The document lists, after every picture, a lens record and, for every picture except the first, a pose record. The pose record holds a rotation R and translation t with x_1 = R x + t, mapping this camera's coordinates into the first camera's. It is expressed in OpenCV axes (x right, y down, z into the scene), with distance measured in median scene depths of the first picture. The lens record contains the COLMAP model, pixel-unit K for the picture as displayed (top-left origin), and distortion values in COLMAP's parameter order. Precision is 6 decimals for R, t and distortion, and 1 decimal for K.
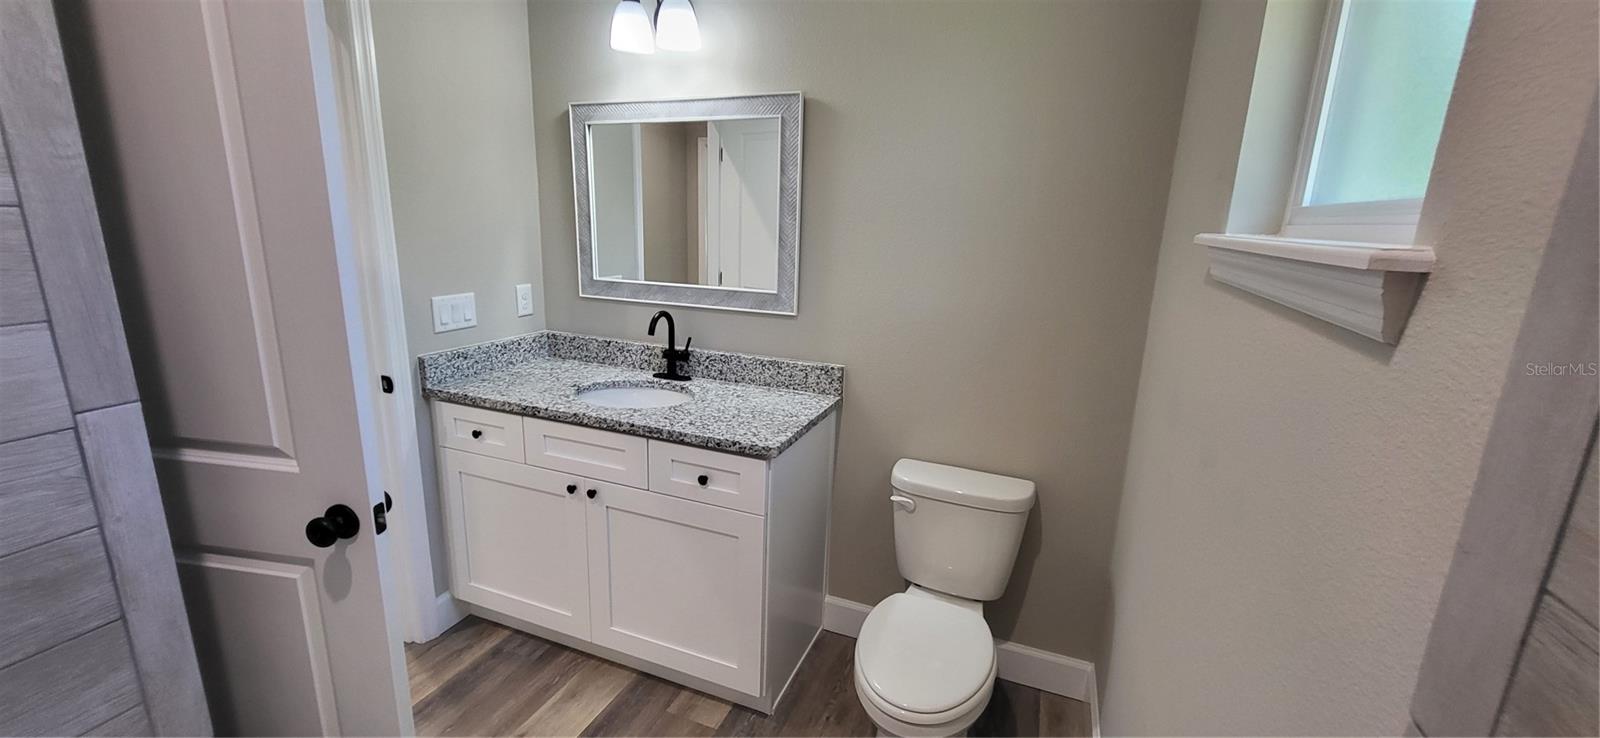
lens RADIAL K [[631.9, 0, 800.0], [0, 631.9, 369.0], [0, 0, 1]] dist [0.000345, -0.000025]
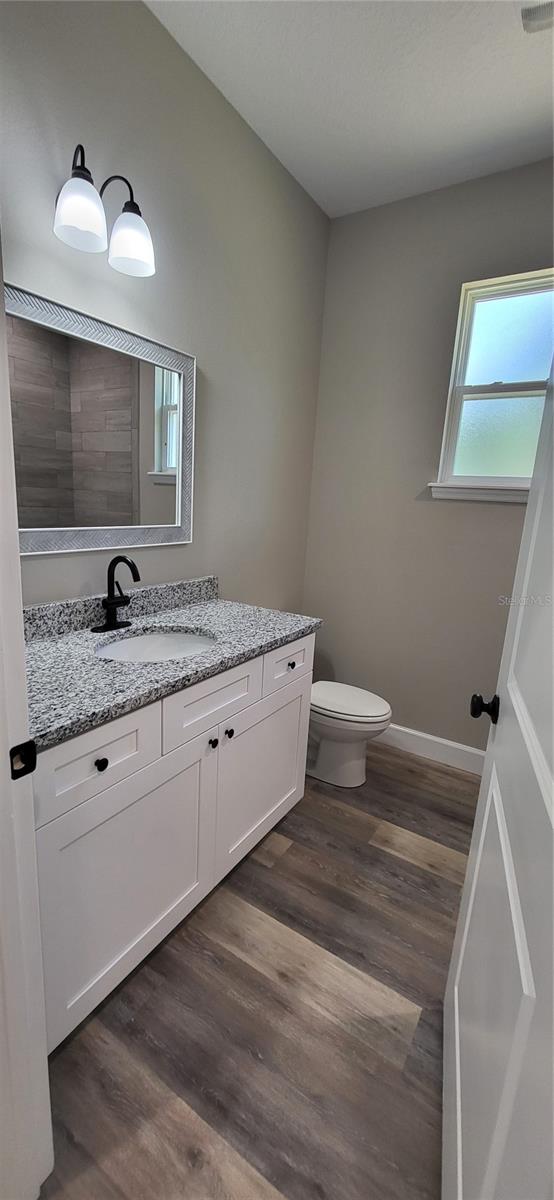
lens RADIAL K [[473.9, 0, 277.0], [0, 473.9, 600.0], [0, 0, 1]] dist [0.000345, -0.000025]
pose [[0.187386, -0.228231, 0.955404, -0.886105], [0.179331, 0.964235, 0.195168, -0.128517], [-0.965778, 0.134762, 0.221614, 0.649289]]
